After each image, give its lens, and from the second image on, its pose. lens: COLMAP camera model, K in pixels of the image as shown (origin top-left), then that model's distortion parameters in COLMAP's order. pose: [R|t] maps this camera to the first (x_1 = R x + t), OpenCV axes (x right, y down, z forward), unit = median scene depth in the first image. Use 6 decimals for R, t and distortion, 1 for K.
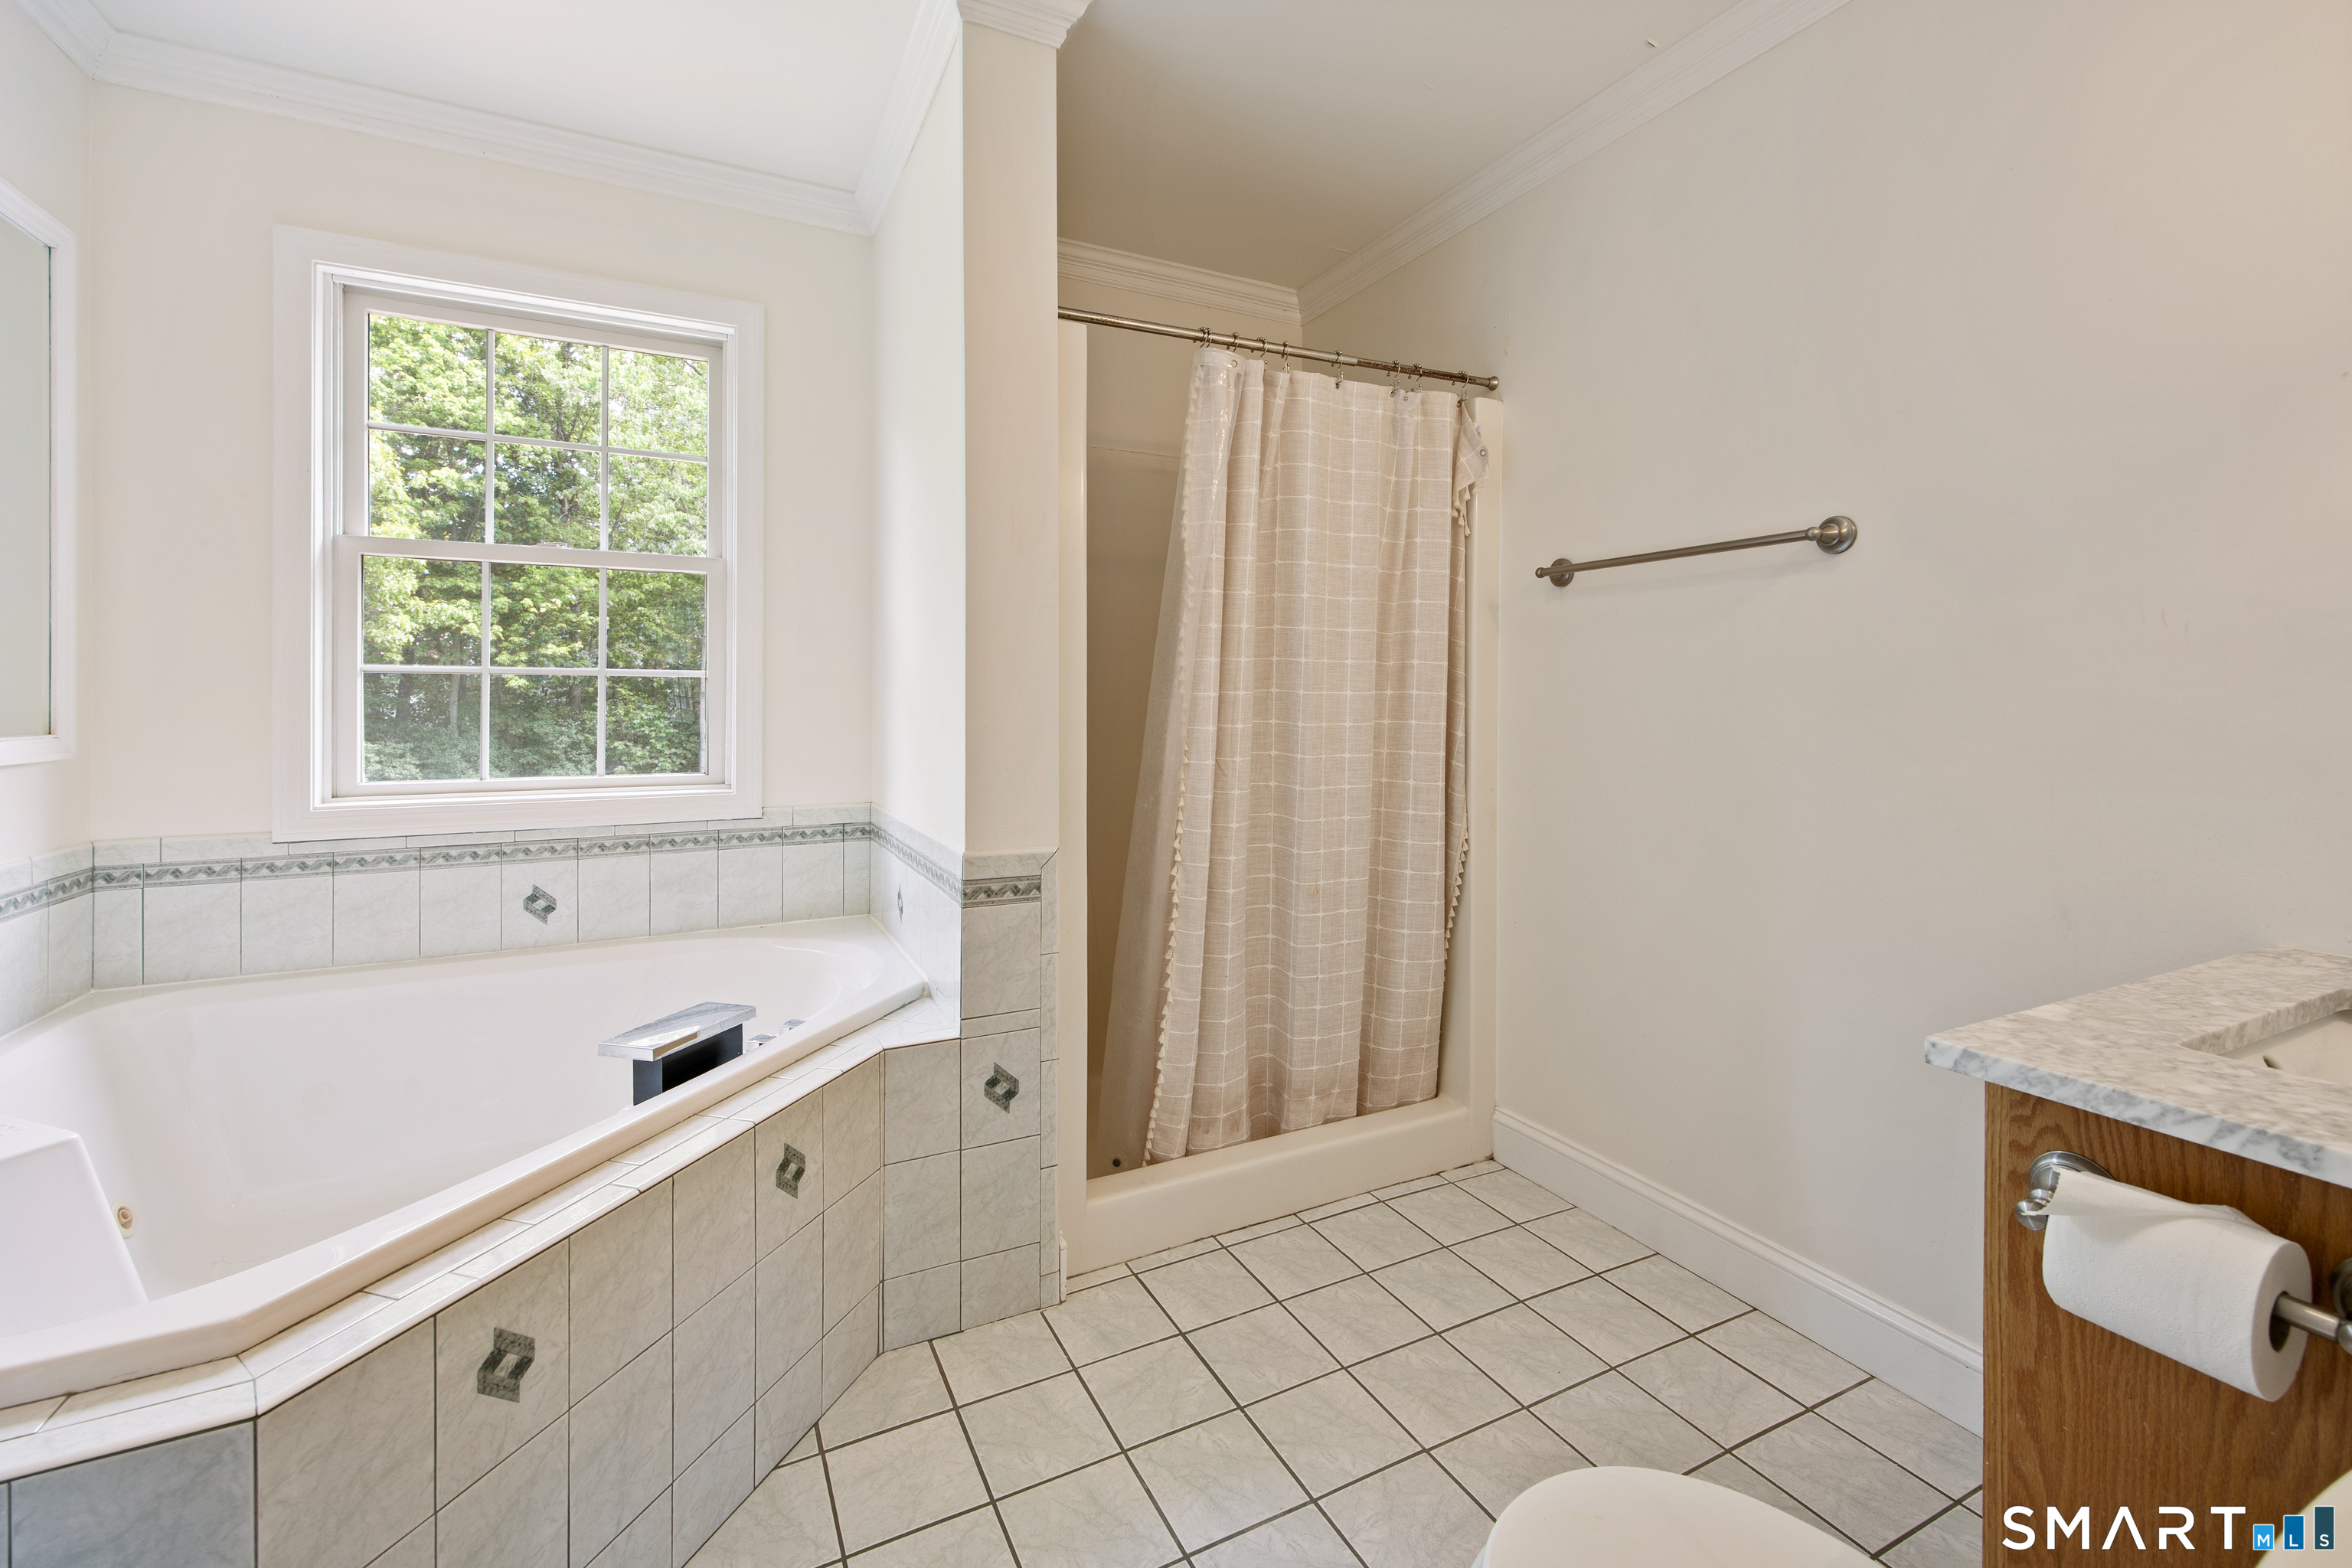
lens RADIAL K [[990.6, 0, 1180.1], [0, 990.6, 704.0], [0, 0, 1]] dist [0.006151, -0.000053]
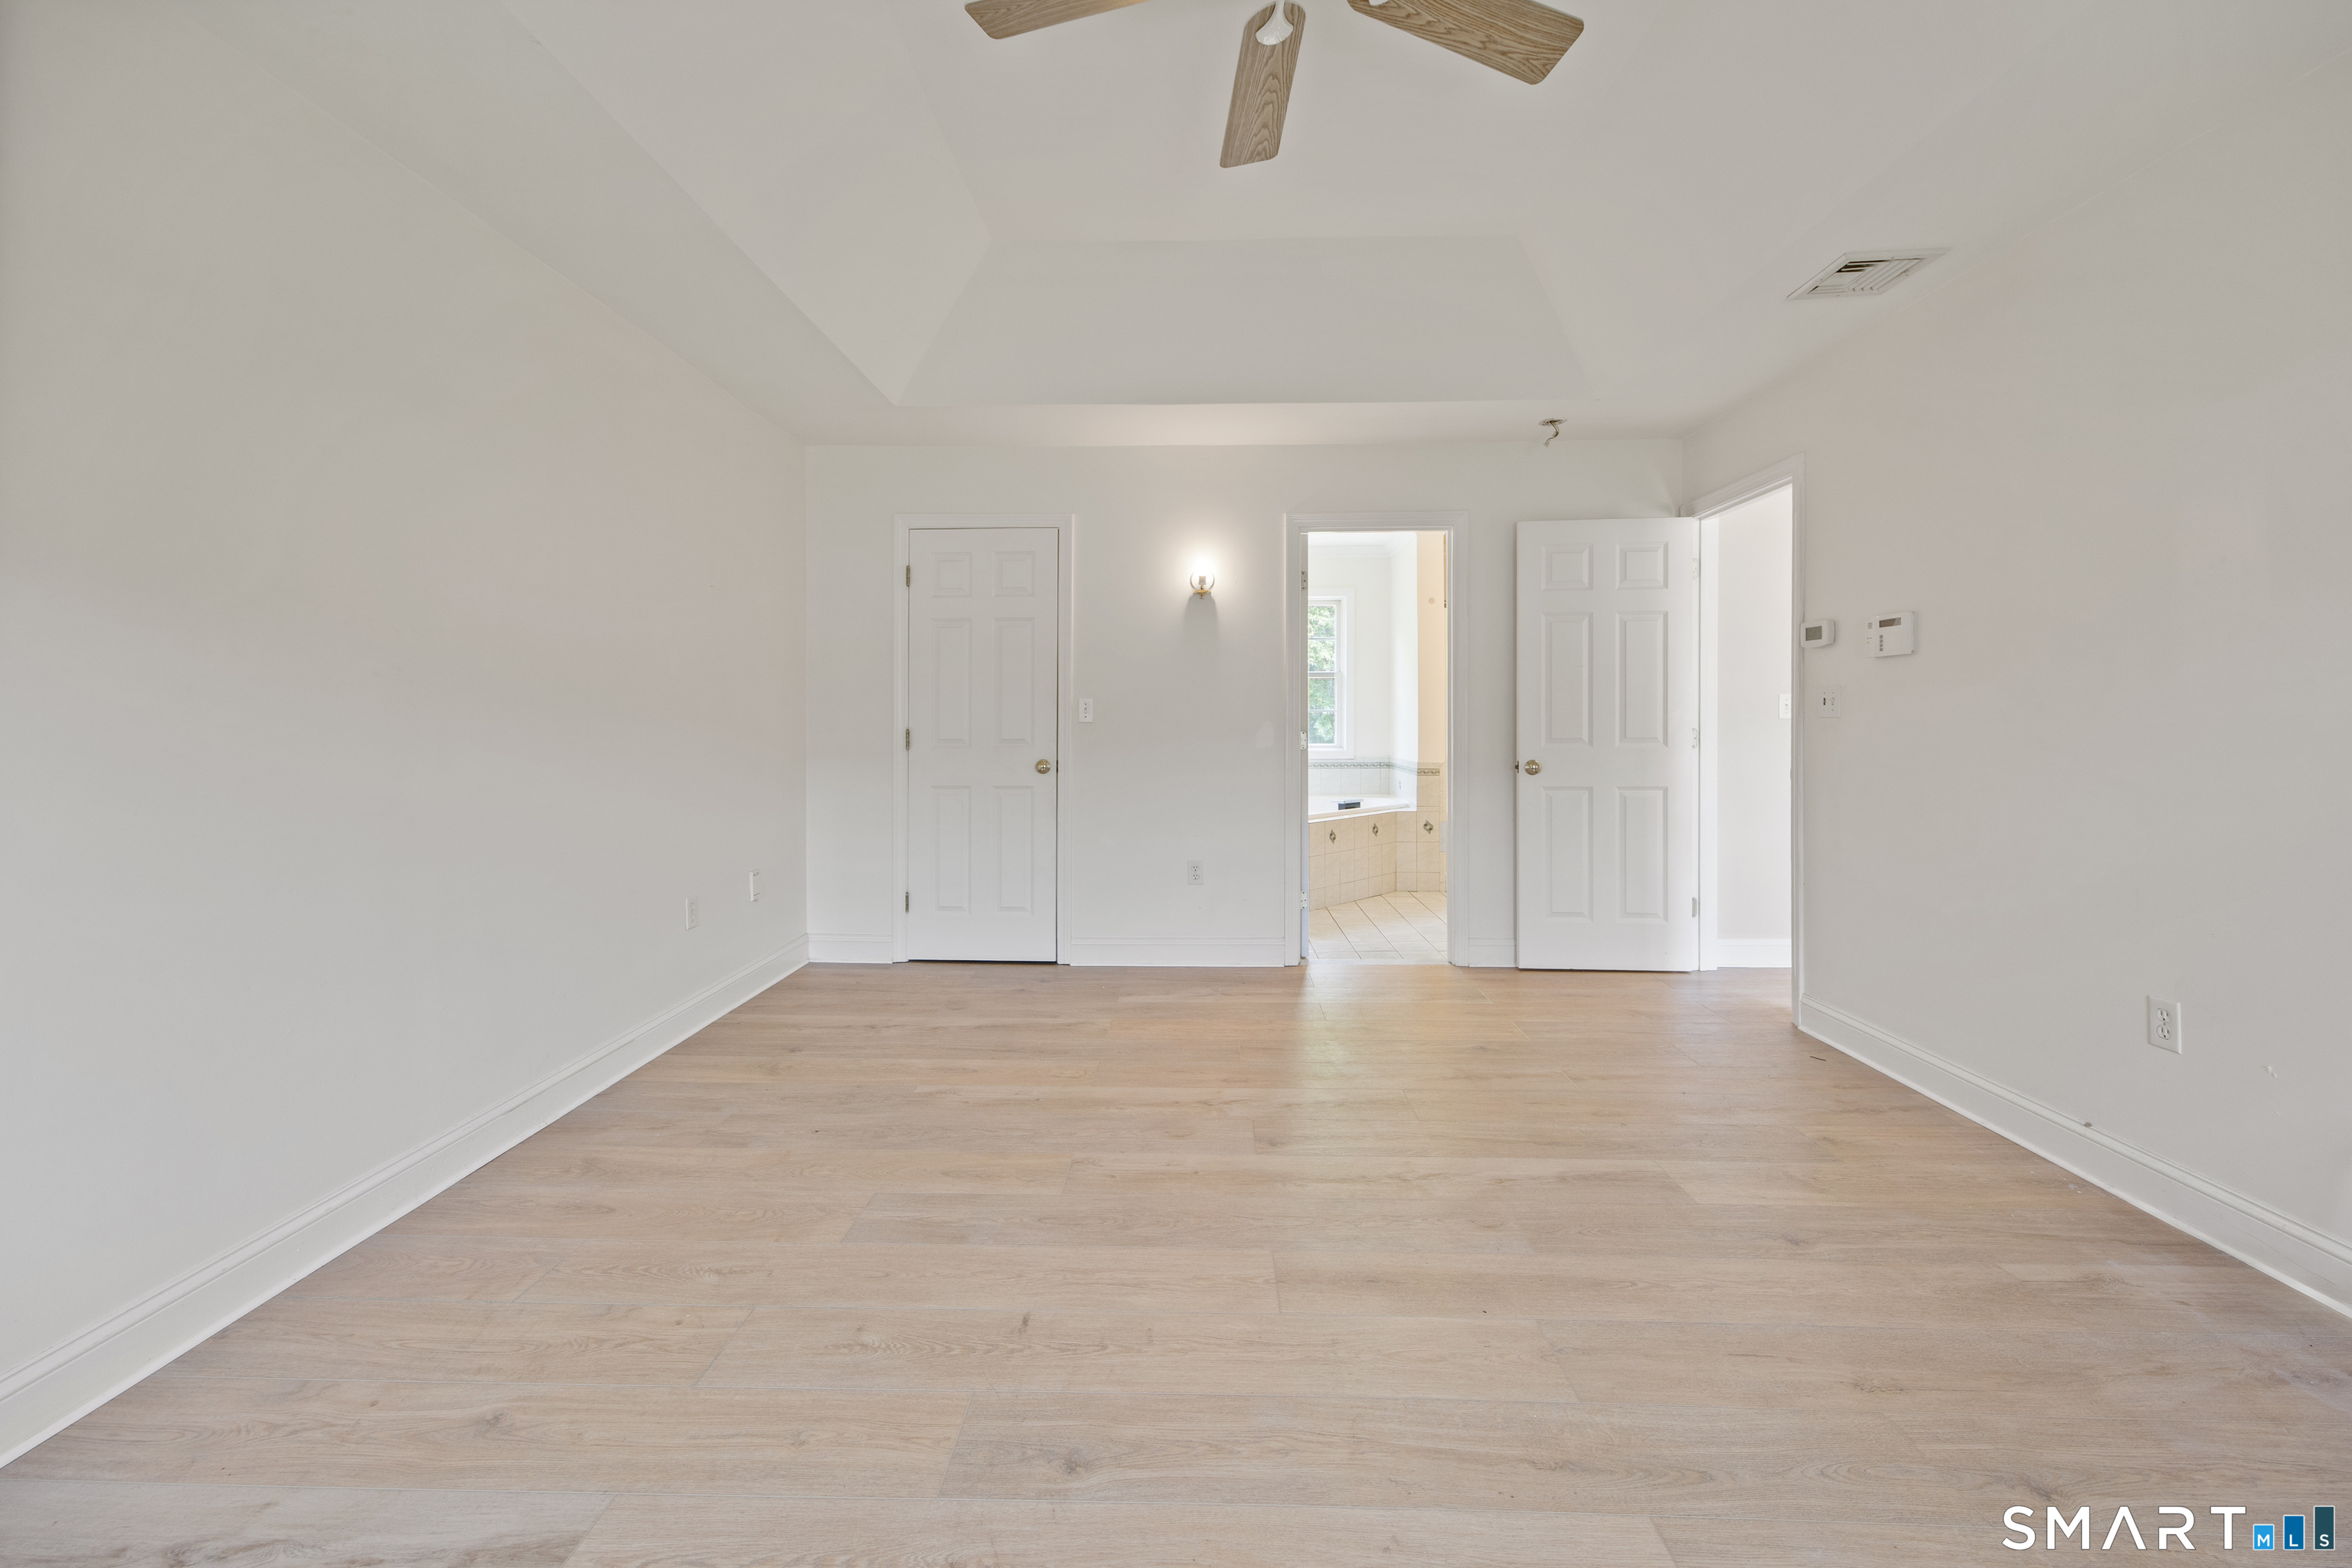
lens RADIAL K [[990.6, 0, 1180.1], [0, 990.6, 704.0], [0, 0, 1]] dist [0.006151, -0.000053]
pose [[0.880485, -0.007821, -0.474010, 0.710129], [-0.001964, 0.999795, -0.020143, 0.018371], [0.474071, 0.018667, 0.880289, -2.507195]]
